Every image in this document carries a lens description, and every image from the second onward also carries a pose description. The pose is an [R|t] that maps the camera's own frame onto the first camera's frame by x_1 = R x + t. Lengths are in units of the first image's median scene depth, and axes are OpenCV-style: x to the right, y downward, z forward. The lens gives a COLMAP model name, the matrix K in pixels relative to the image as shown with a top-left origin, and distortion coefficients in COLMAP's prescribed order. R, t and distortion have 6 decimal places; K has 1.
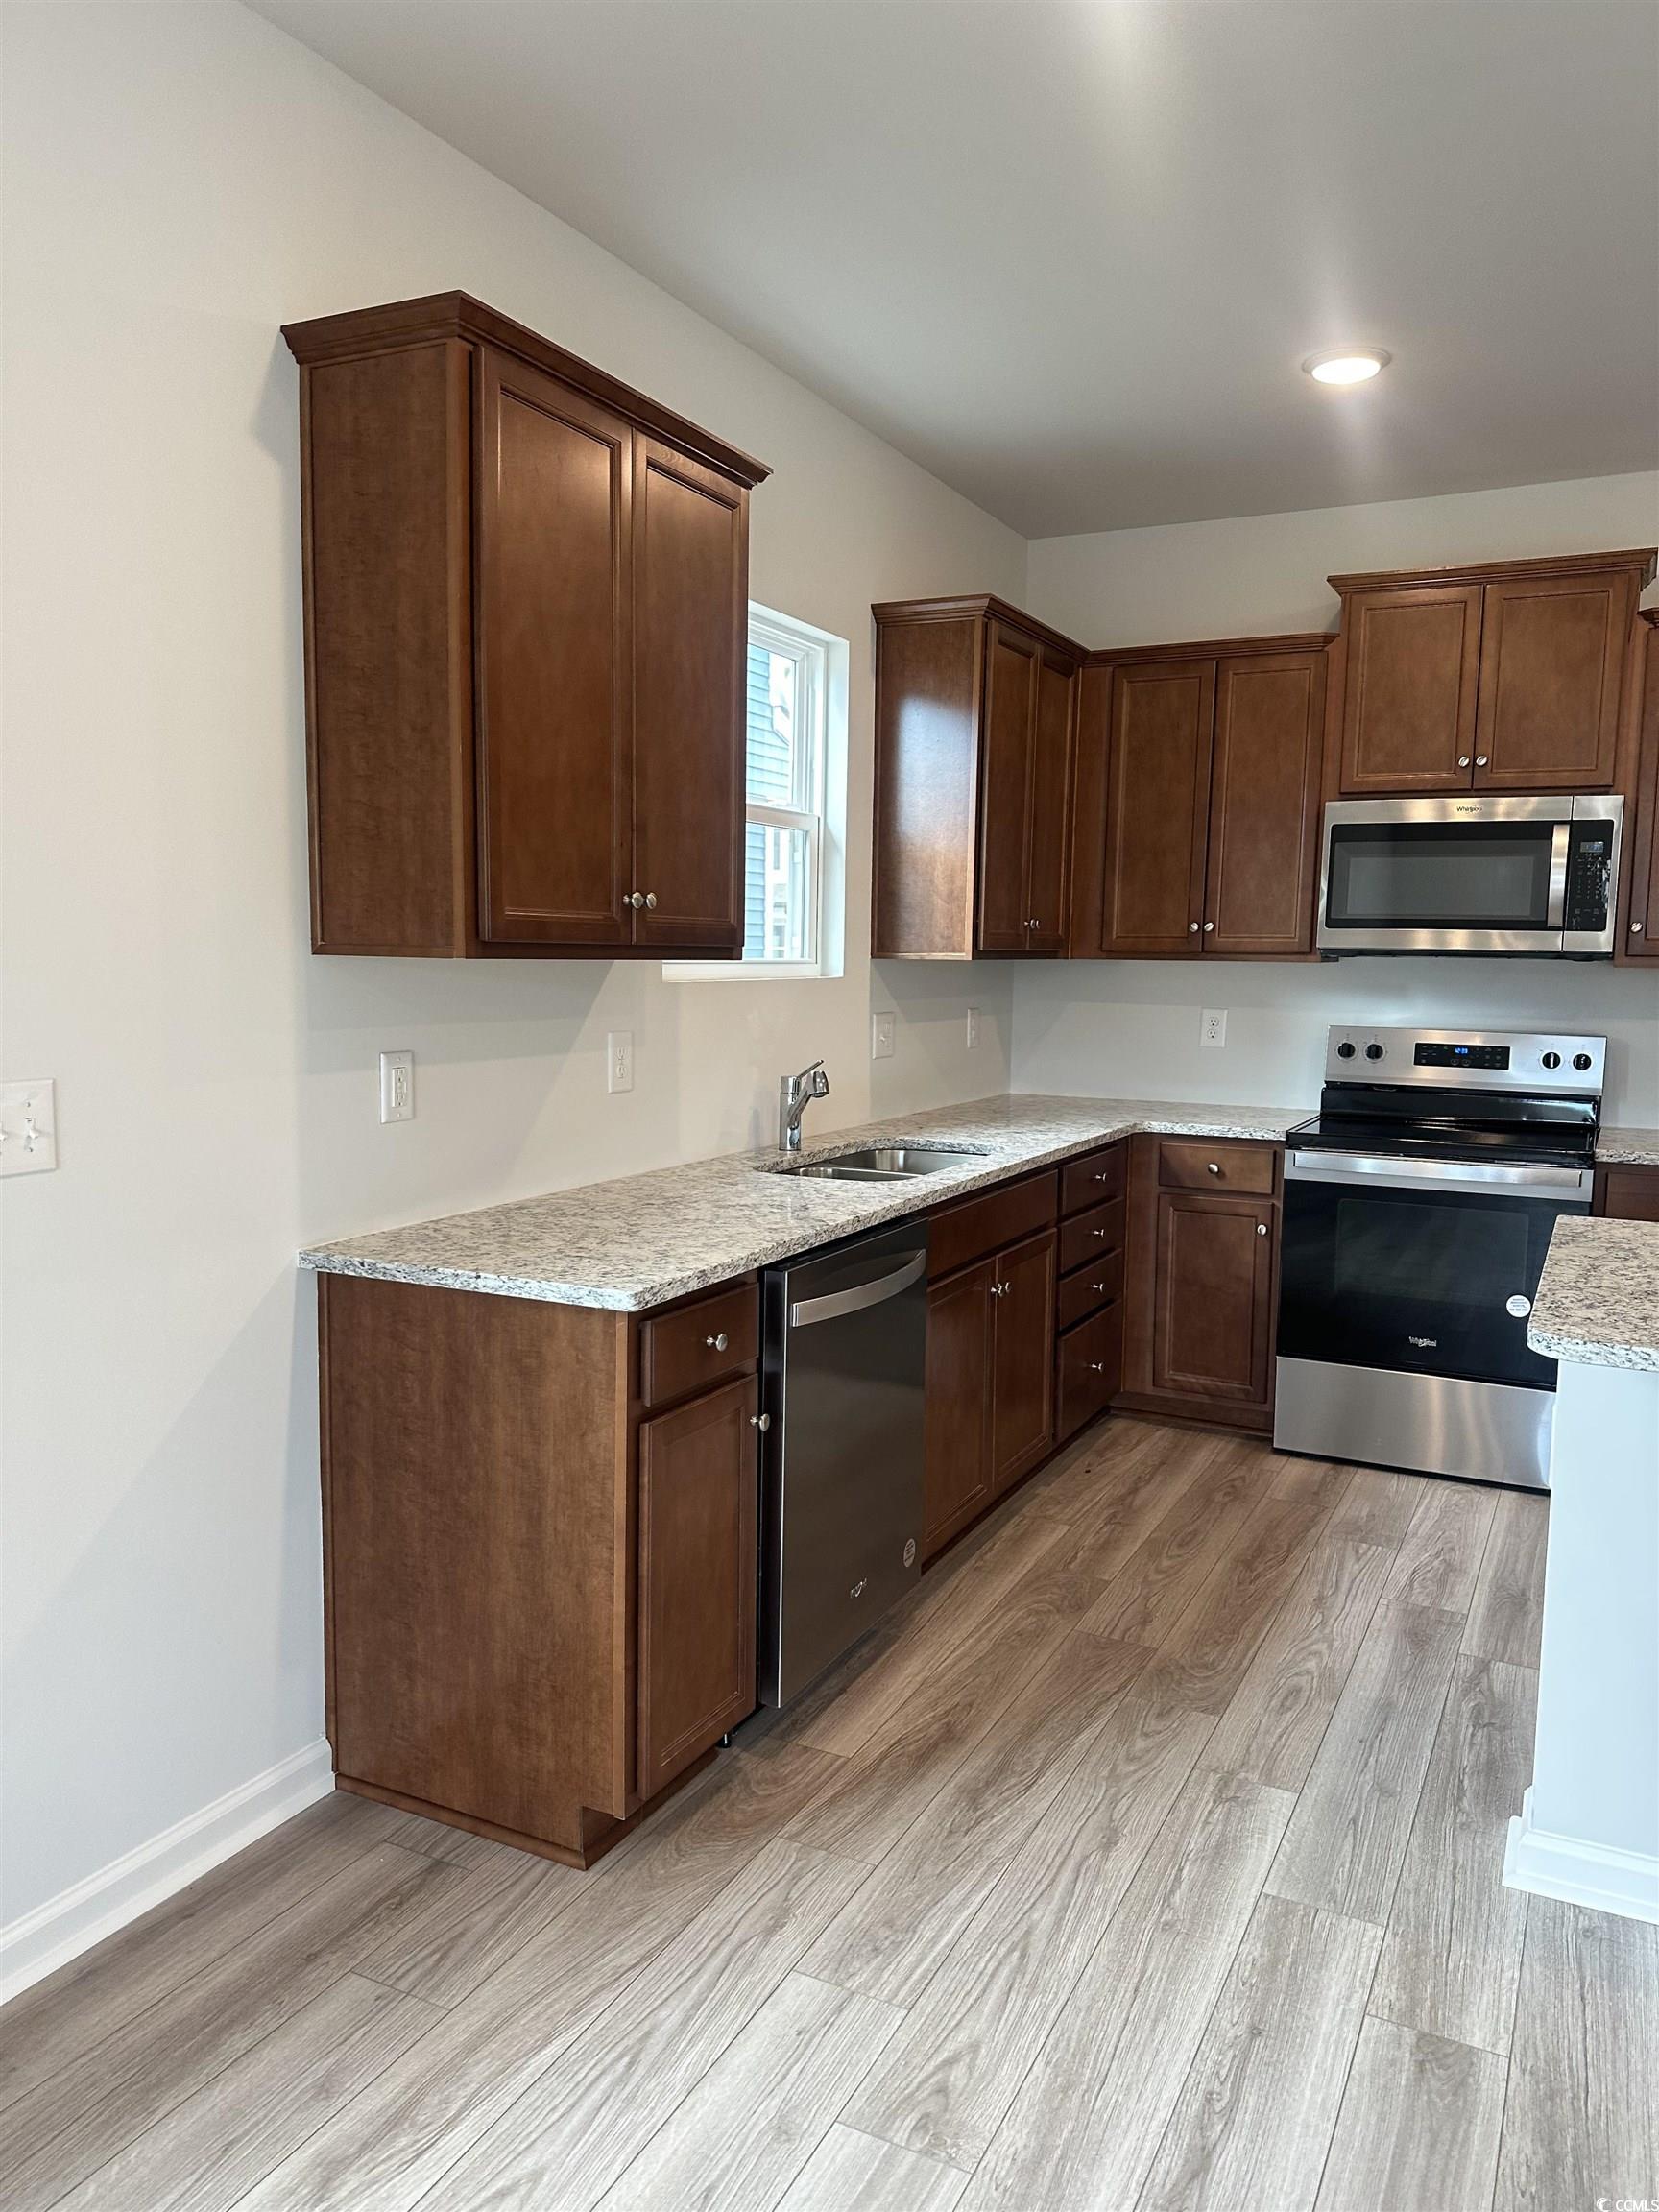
lens RADIAL K [[1547.7, 0, 815.3], [0, 1547.7, 1141.2], [0, 0, 1]] dist [0.048828, -0.055092]
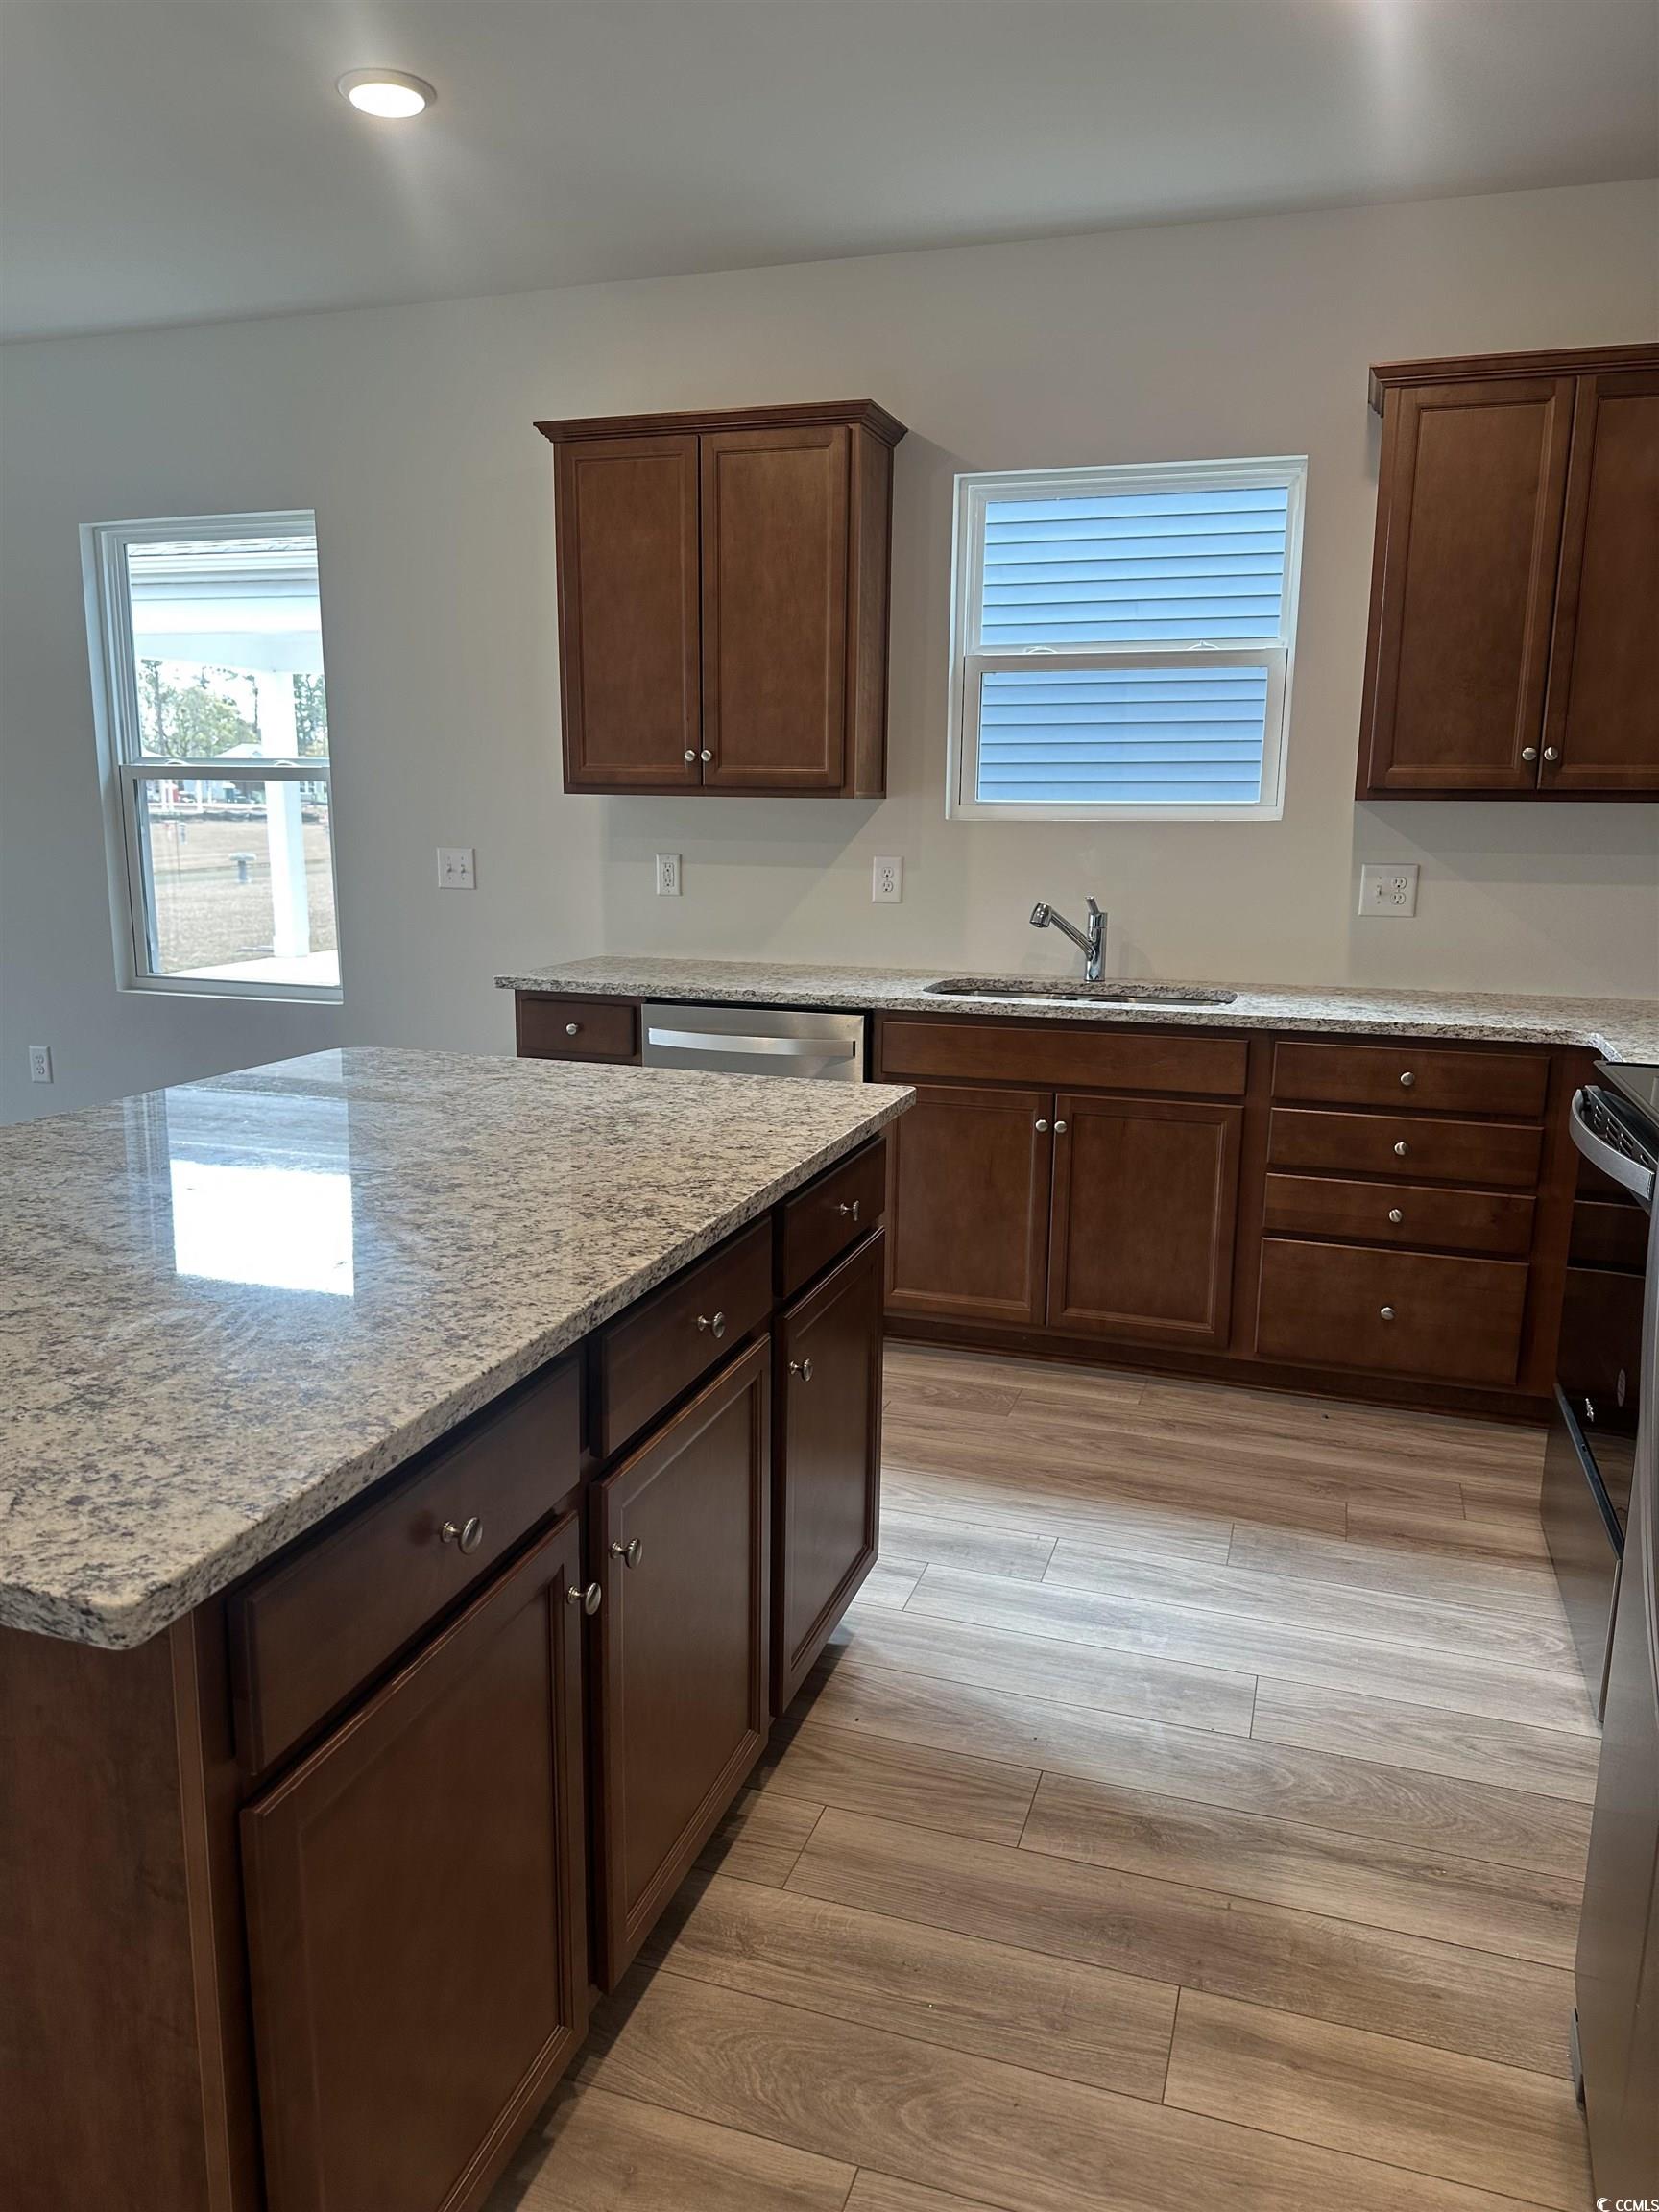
lens RADIAL K [[1547.7, 0, 810.4], [0, 1547.7, 1137.4], [0, 0, 1]] dist [0.048828, -0.055092]
pose [[0.146230, 0.201447, -0.968523, 0.908309], [-0.129382, 0.974532, 0.183163, -0.053006], [0.980753, 0.098525, 0.168569, 0.555363]]
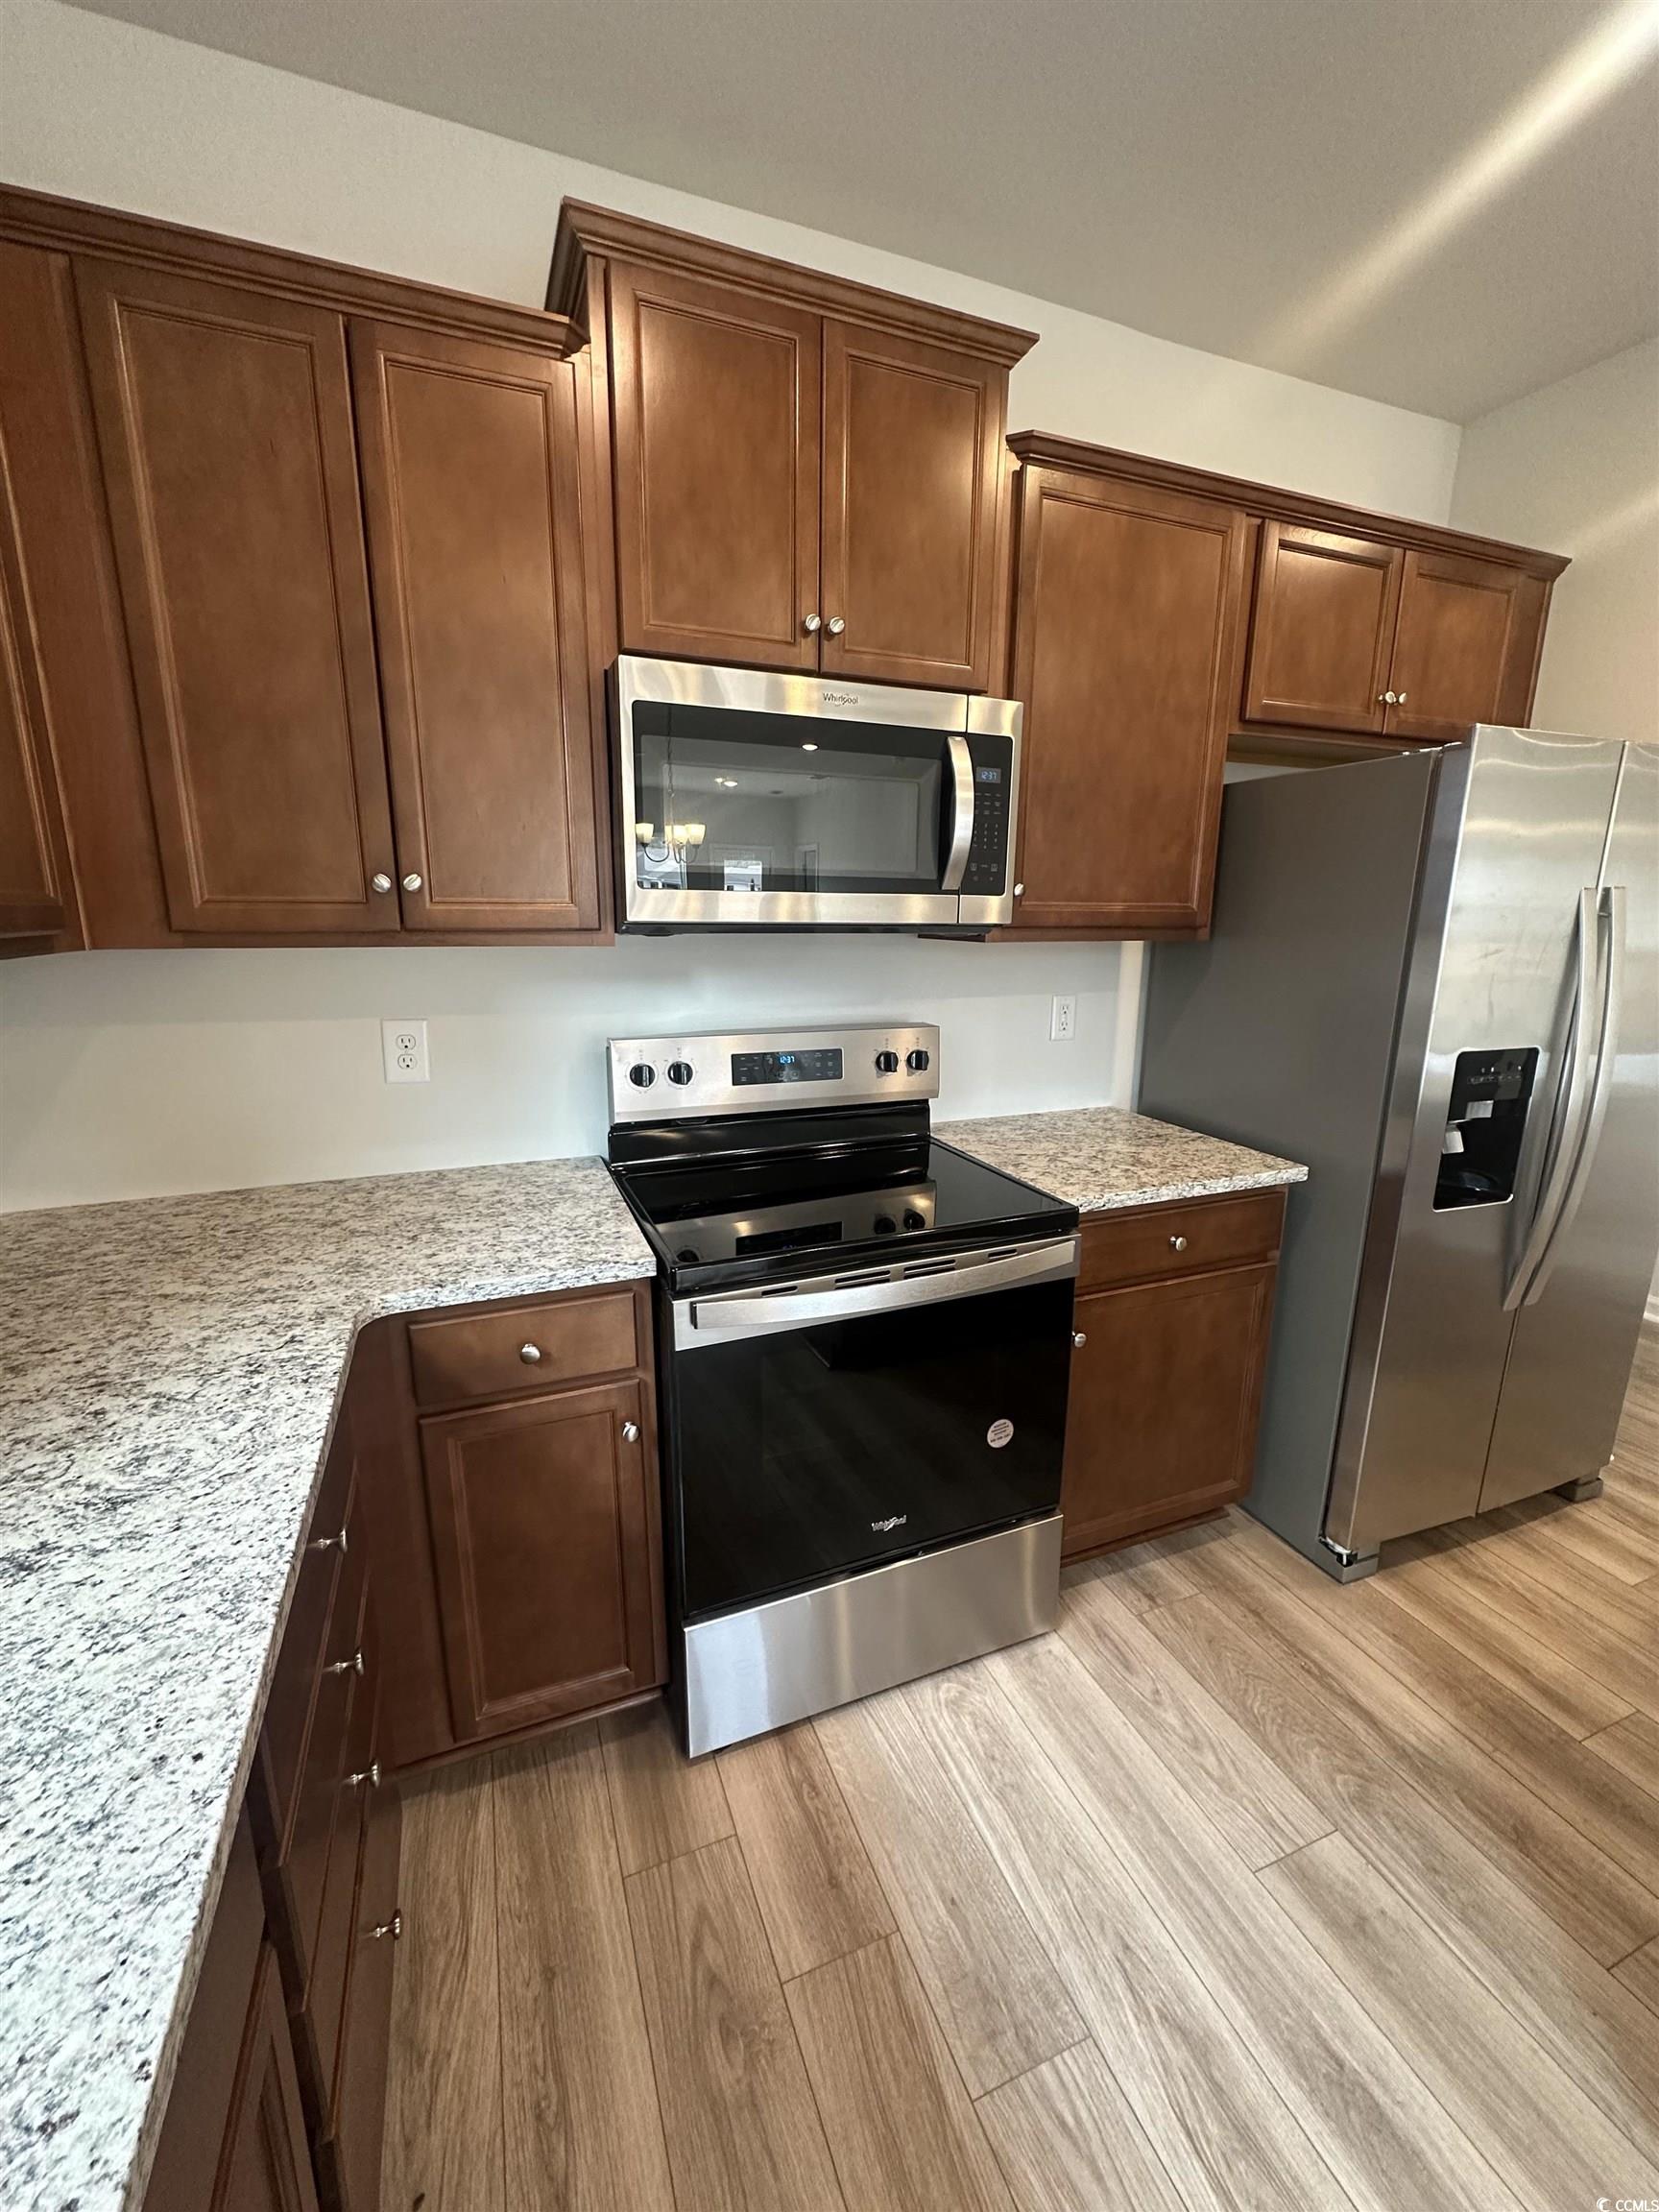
lens RADIAL K [[896.9, 0, 832.7], [0, 896.9, 1105.5], [0, 0, 1]] dist [0.003621, 0.000208]
pose [[0.649285, -0.172439, 0.740739, 0.116143], [0.093396, 0.984664, 0.147358, -0.103406], [-0.754789, -0.026495, 0.655432, 0.748347]]
